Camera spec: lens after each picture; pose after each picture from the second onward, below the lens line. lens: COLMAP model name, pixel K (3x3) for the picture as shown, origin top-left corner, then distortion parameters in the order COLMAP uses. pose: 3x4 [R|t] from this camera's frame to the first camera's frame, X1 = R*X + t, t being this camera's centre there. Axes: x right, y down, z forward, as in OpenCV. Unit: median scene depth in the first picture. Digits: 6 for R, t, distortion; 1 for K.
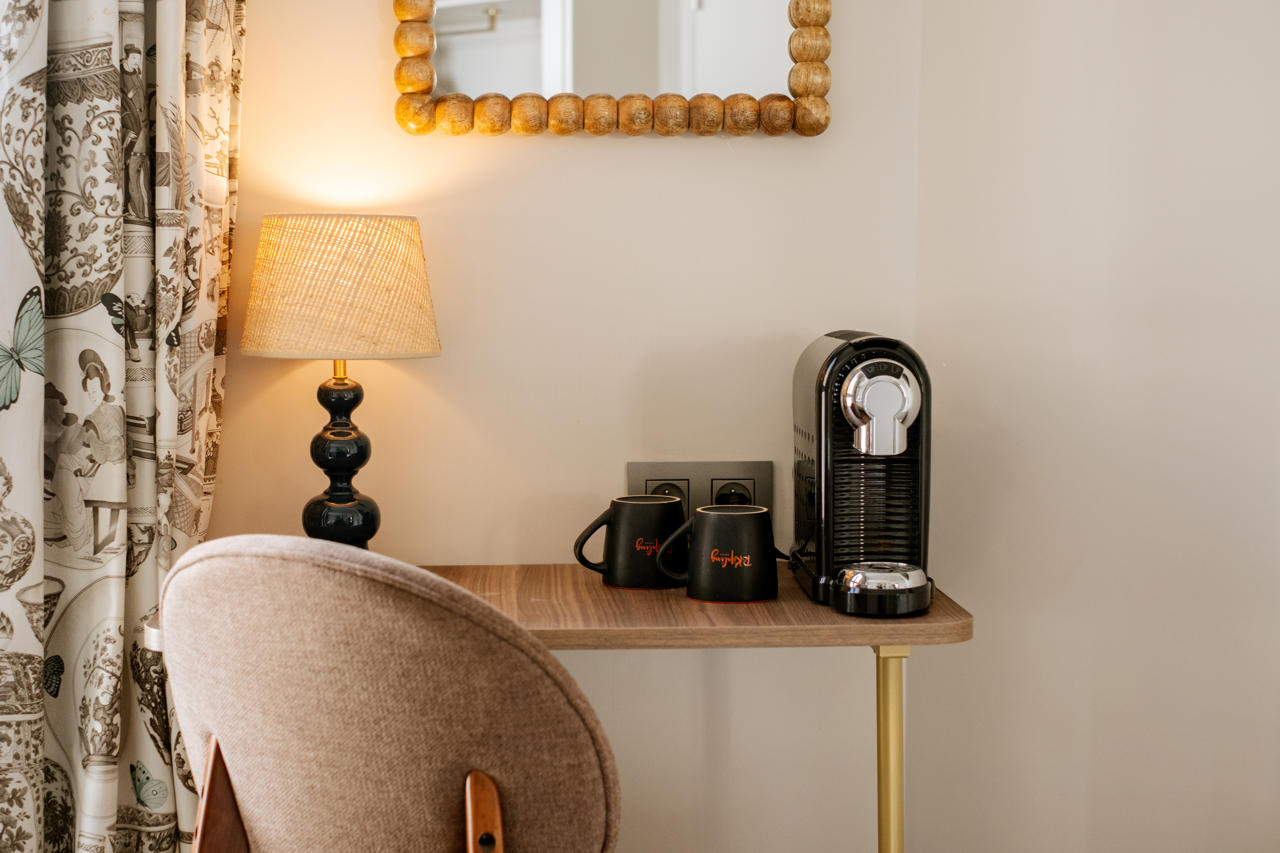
lens RADIAL K [[2012.3, 0, 640.0], [0, 2012.3, 426.5], [0, 0, 1]] dist [0.008704, -0.043453]
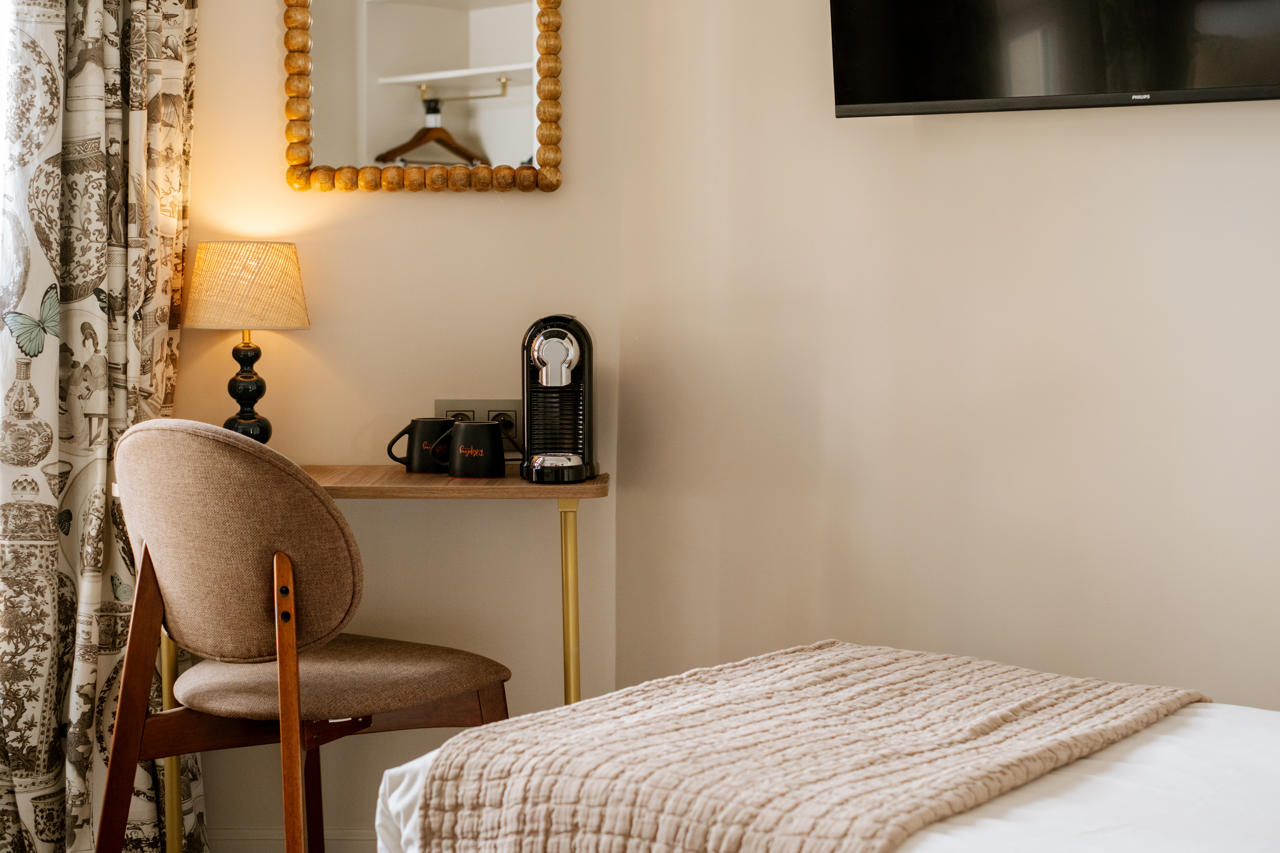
lens RADIAL K [[1906.5, 0, 640.0], [0, 1906.5, 426.5], [0, 0, 1]] dist [-0.005955, 0.069985]
pose [[0.998696, 0.005570, -0.050742, 0.259771], [-0.006198, 0.999906, -0.012232, 0.063720], [0.050669, 0.012530, 0.998637, -0.539726]]
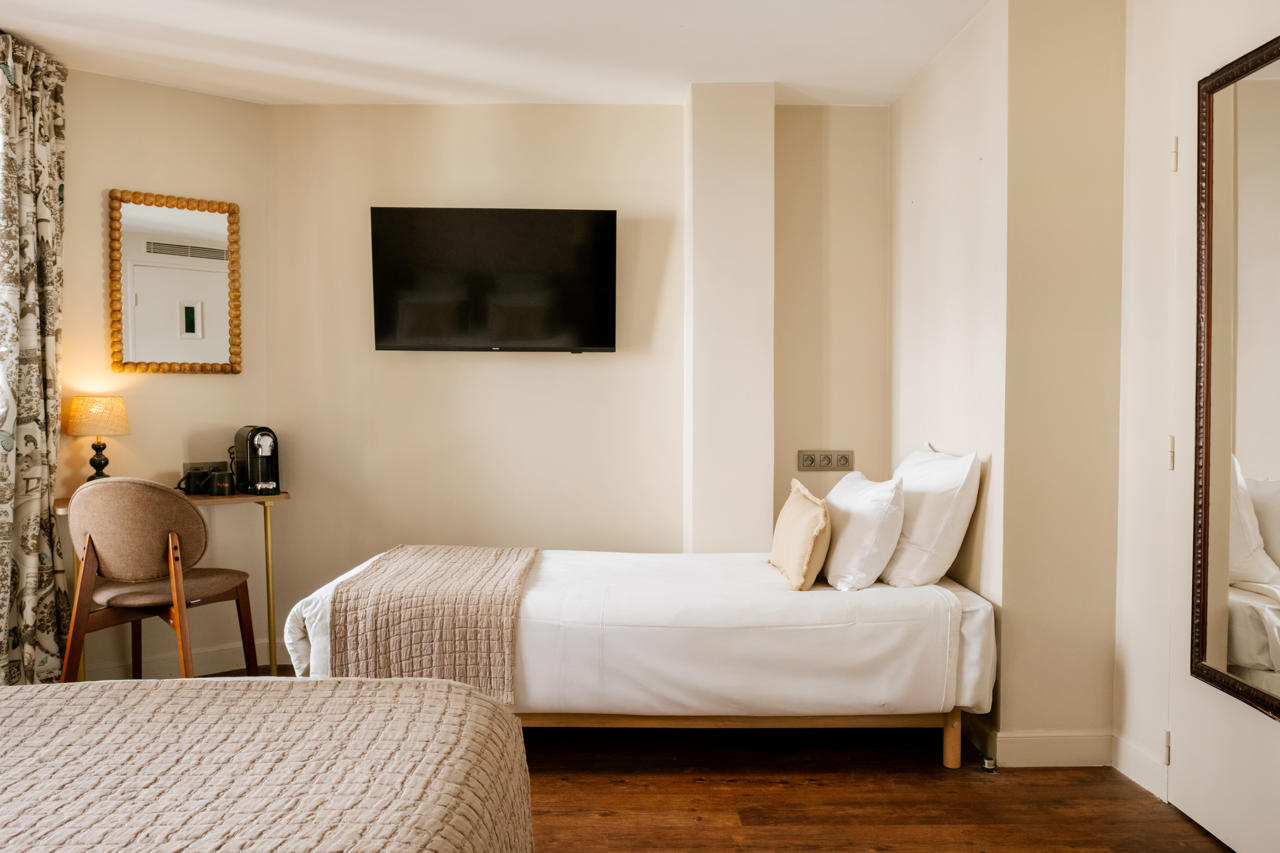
lens RADIAL K [[823.8, 0, 640.0], [0, 823.8, 426.5], [0, 0, 1]] dist [0.004513, -0.077432]
pose [[0.813763, -0.018961, 0.580888, -0.218937], [0.048678, 0.998180, -0.035611, 0.050076], [-0.579155, 0.057255, 0.813204, -0.765470]]
